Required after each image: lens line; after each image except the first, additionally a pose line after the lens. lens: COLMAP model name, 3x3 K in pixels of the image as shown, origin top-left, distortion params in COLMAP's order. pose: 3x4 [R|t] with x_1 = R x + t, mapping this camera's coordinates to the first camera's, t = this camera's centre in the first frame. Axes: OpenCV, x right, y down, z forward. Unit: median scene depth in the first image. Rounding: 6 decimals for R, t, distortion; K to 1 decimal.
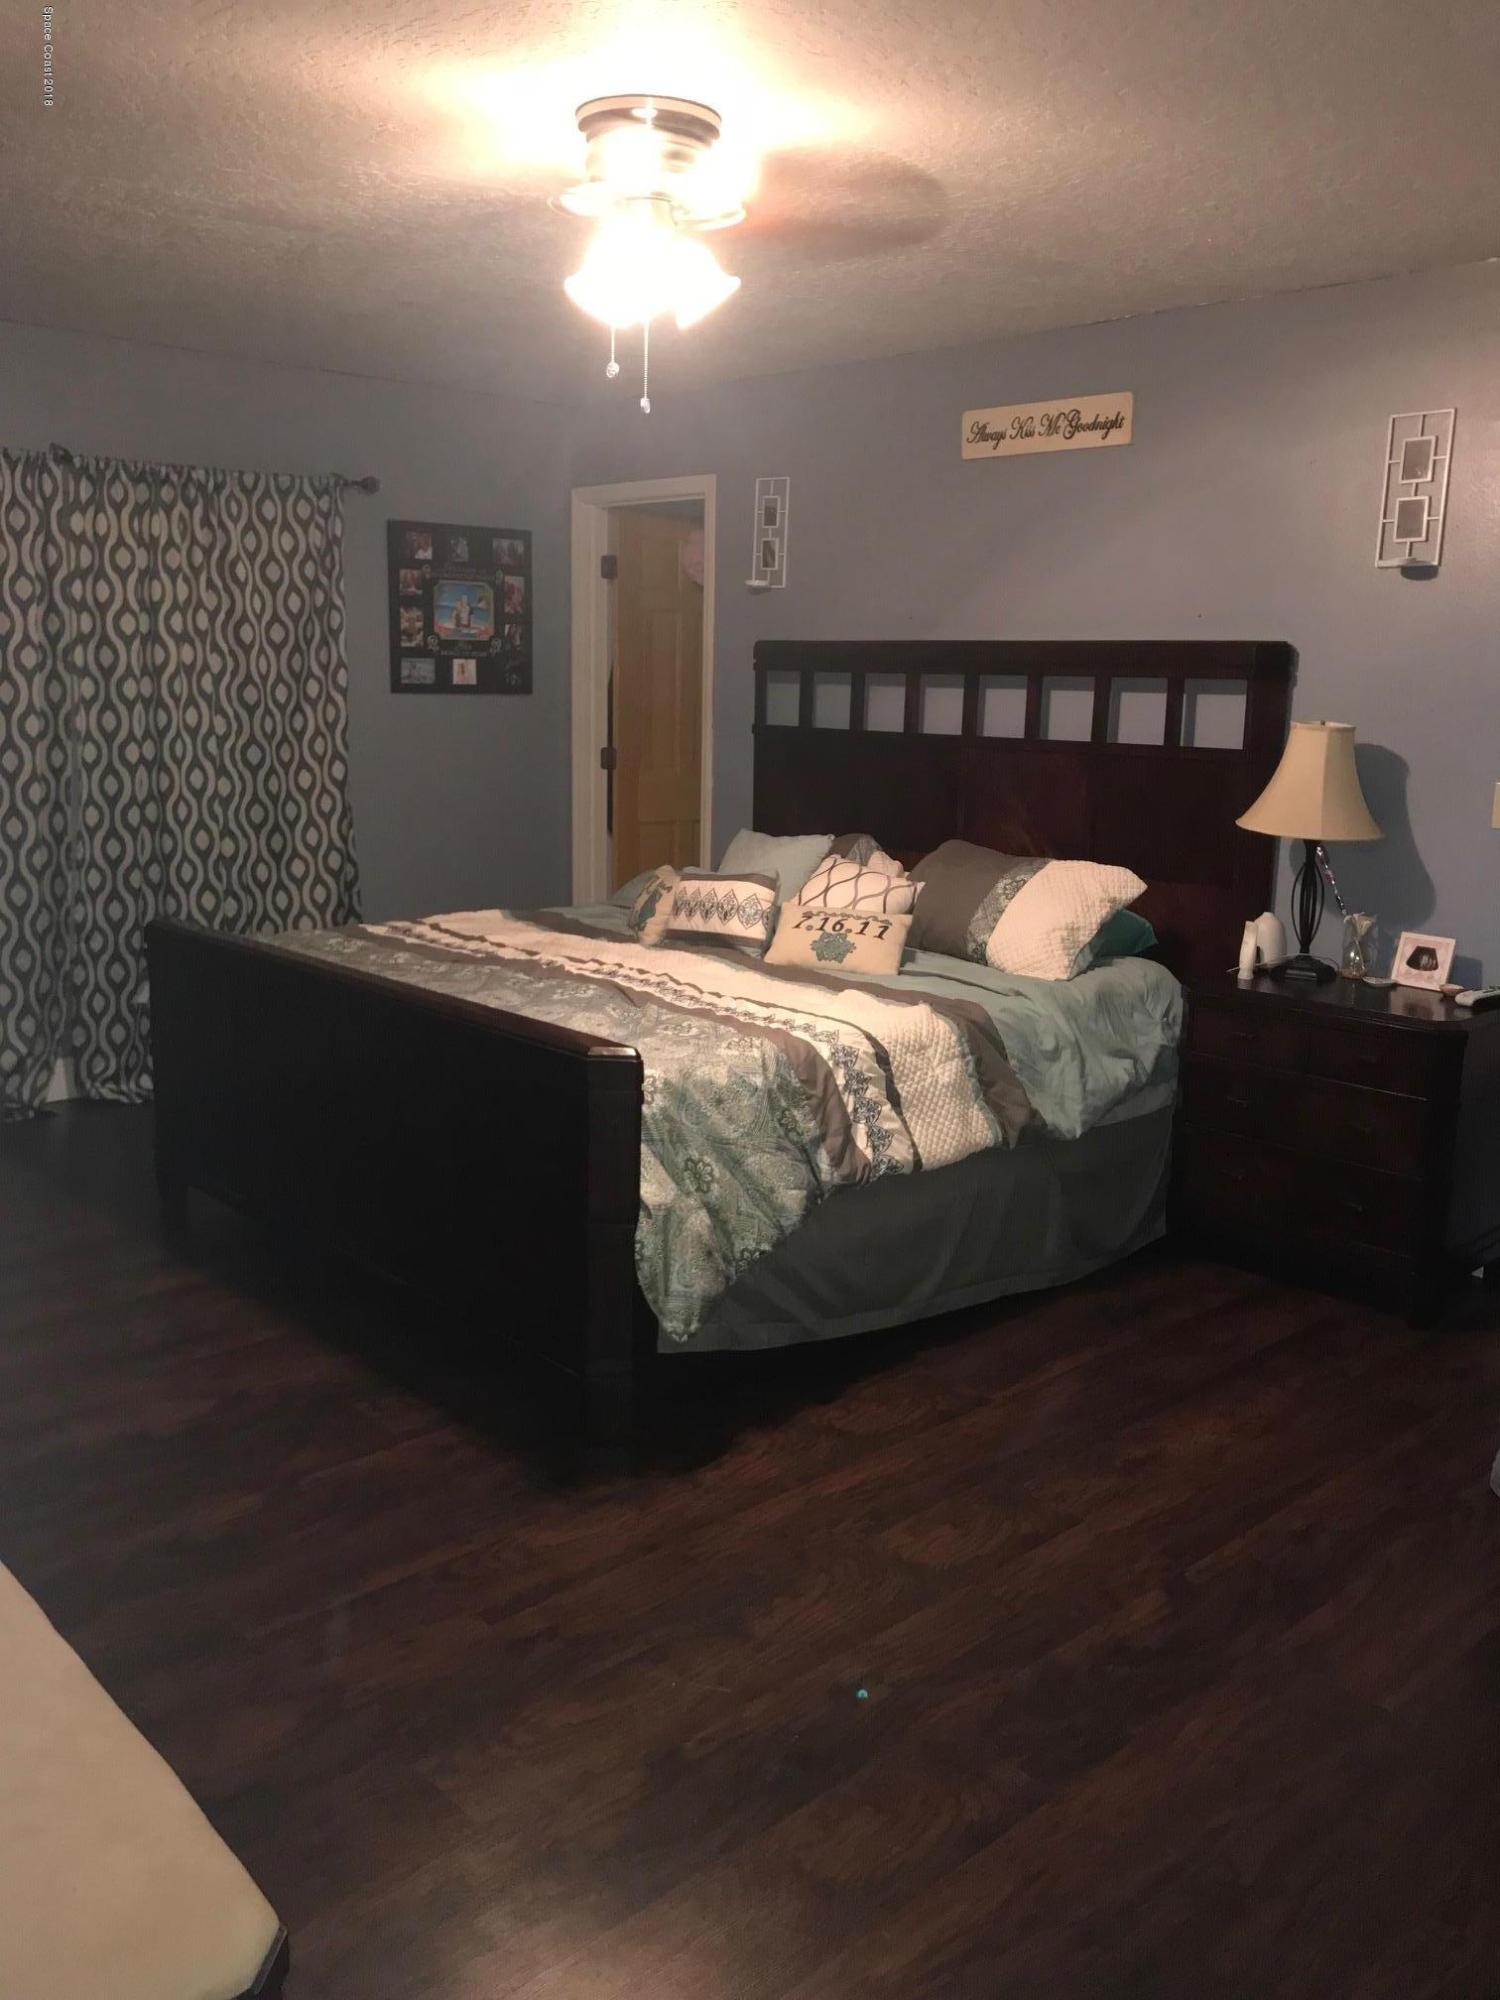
lens RADIAL K [[1663.2, 0, 754.6], [0, 1663.2, 995.7], [0, 0, 1]] dist [0.027654, -0.072760]
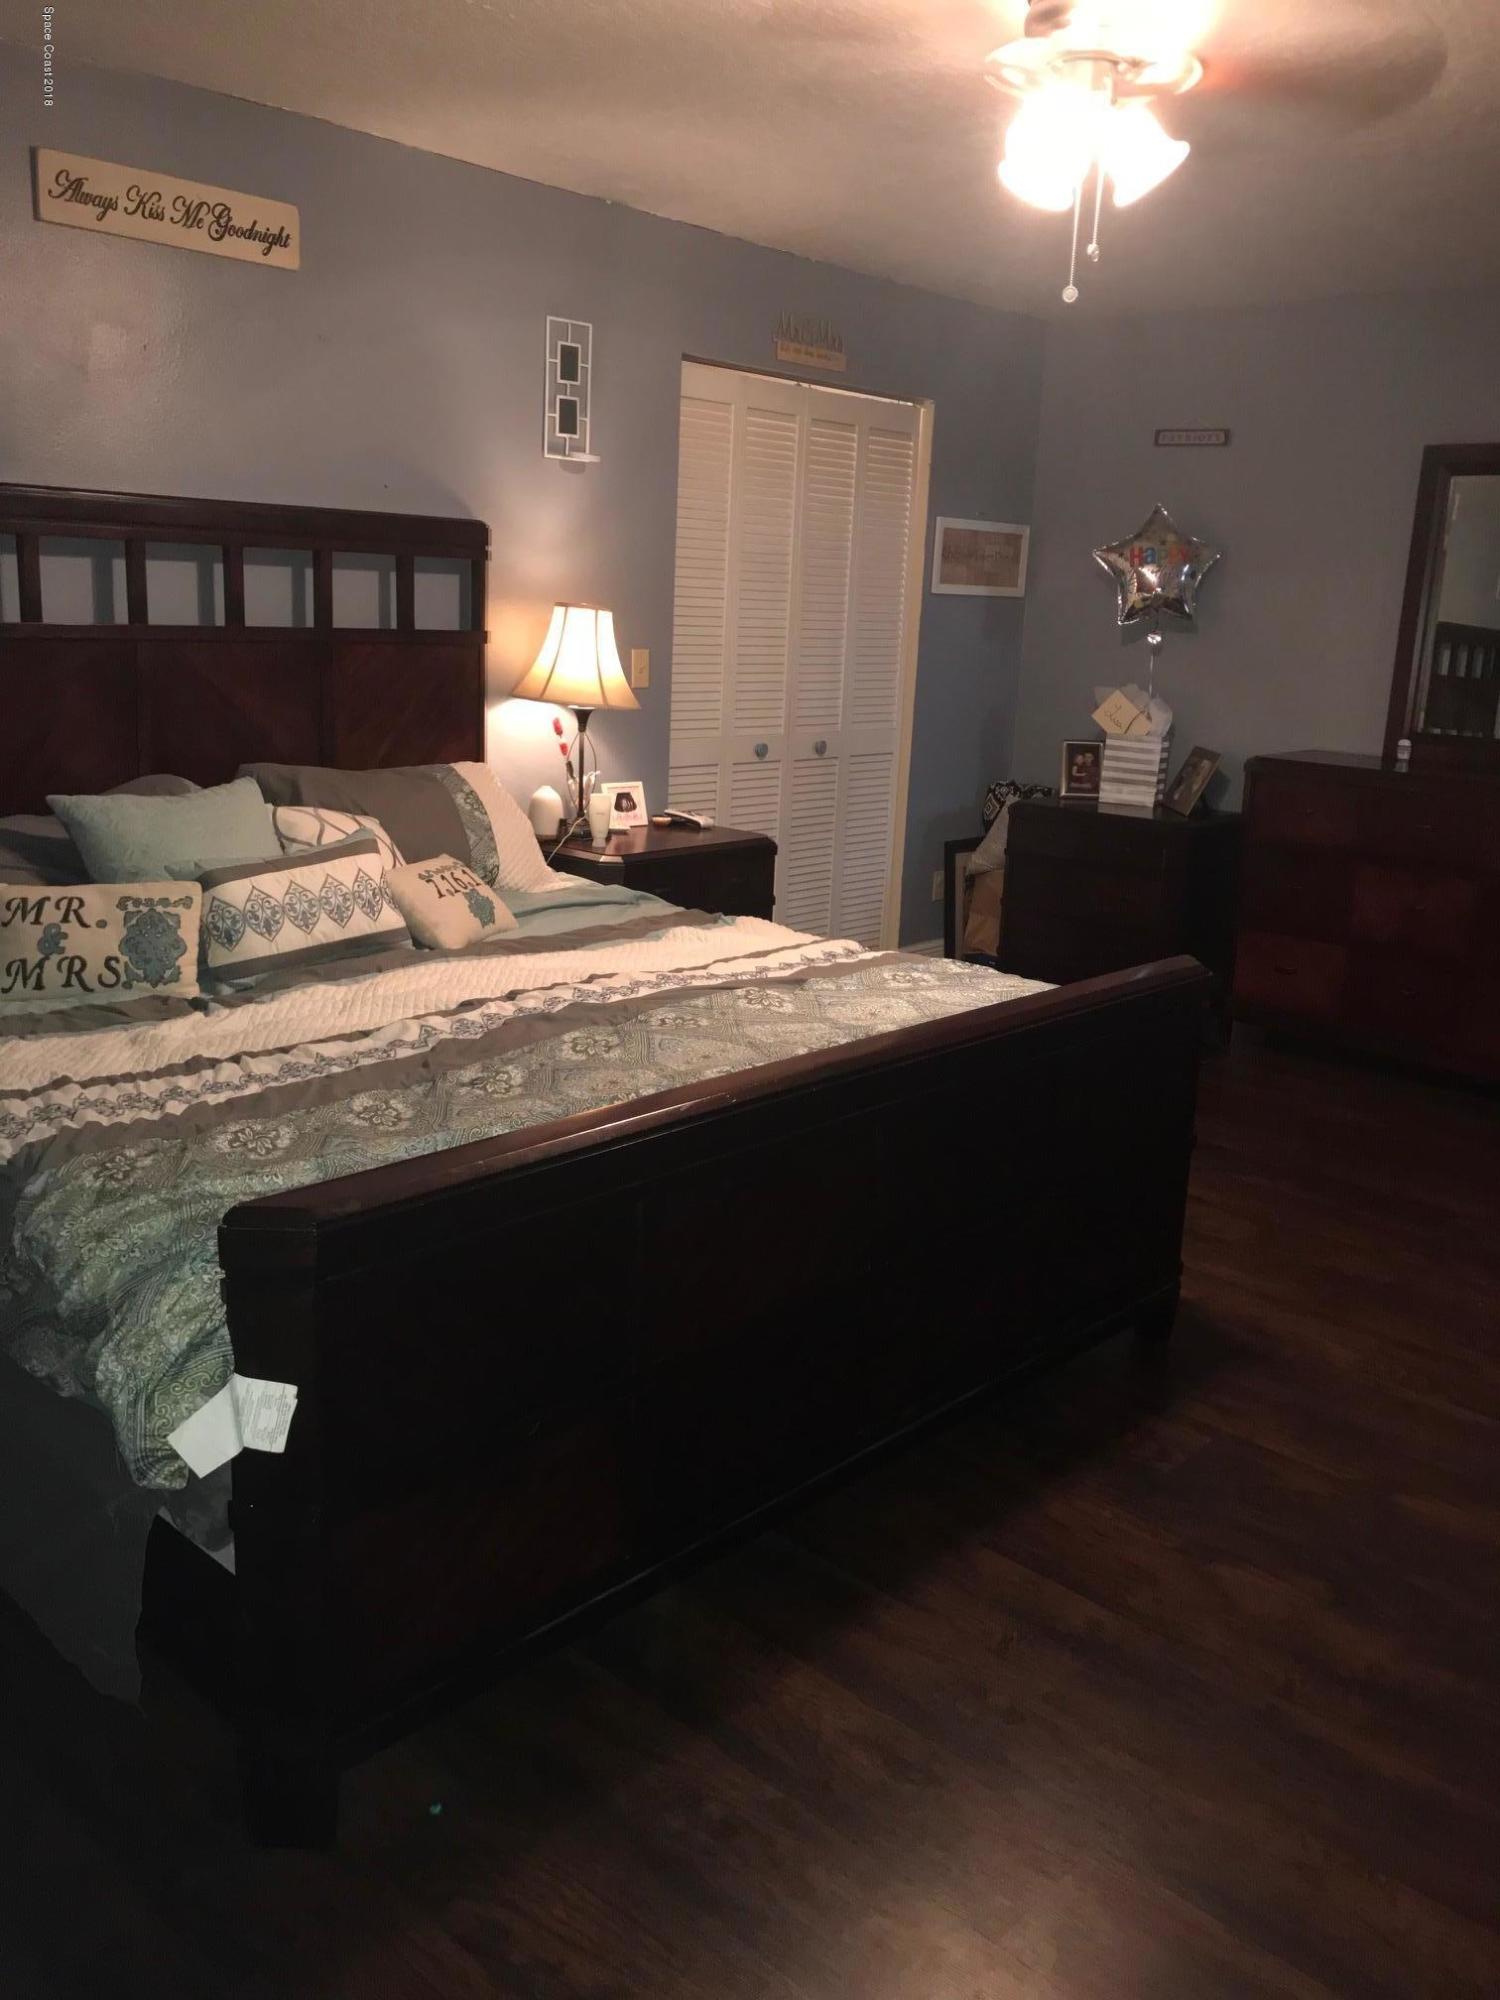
lens RADIAL K [[1663.2, 0, 754.0], [0, 1663.2, 1005.0], [0, 0, 1]] dist [0.027654, -0.072760]
pose [[-0.087146, -0.276151, 0.957155, -0.698761], [0.126827, 0.949917, 0.285610, -0.187119], [-0.988089, 0.146283, -0.047758, 0.856754]]
